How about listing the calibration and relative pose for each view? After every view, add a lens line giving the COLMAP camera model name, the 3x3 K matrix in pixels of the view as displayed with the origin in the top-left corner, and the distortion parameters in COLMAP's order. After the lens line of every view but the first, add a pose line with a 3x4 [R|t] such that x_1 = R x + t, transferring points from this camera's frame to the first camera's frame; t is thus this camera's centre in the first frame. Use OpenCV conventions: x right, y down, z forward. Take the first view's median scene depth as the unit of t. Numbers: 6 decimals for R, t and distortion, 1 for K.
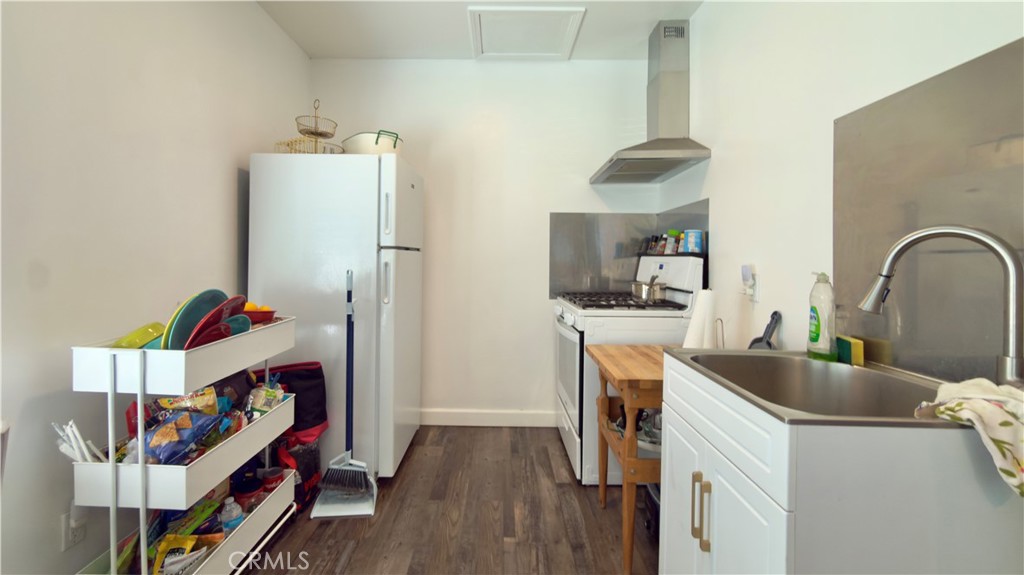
lens RADIAL K [[426.3, 0, 511.9], [0, 426.3, 261.3], [0, 0, 1]] dist [0.000582, -0.000060]
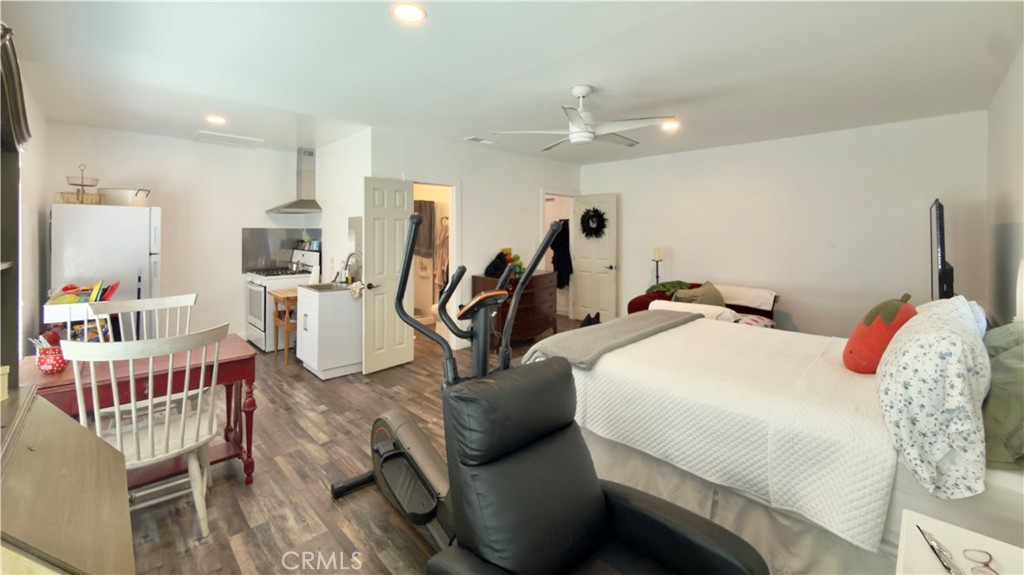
lens RADIAL K [[409.7, 0, 513.1], [0, 409.7, 231.0], [0, 0, 1]] dist [-0.011440, -0.000116]
pose [[0.723289, -0.005269, 0.690525, -0.365993], [0.001963, 0.999983, 0.005573, -0.137074], [-0.690543, -0.002675, 0.723287, -1.441903]]
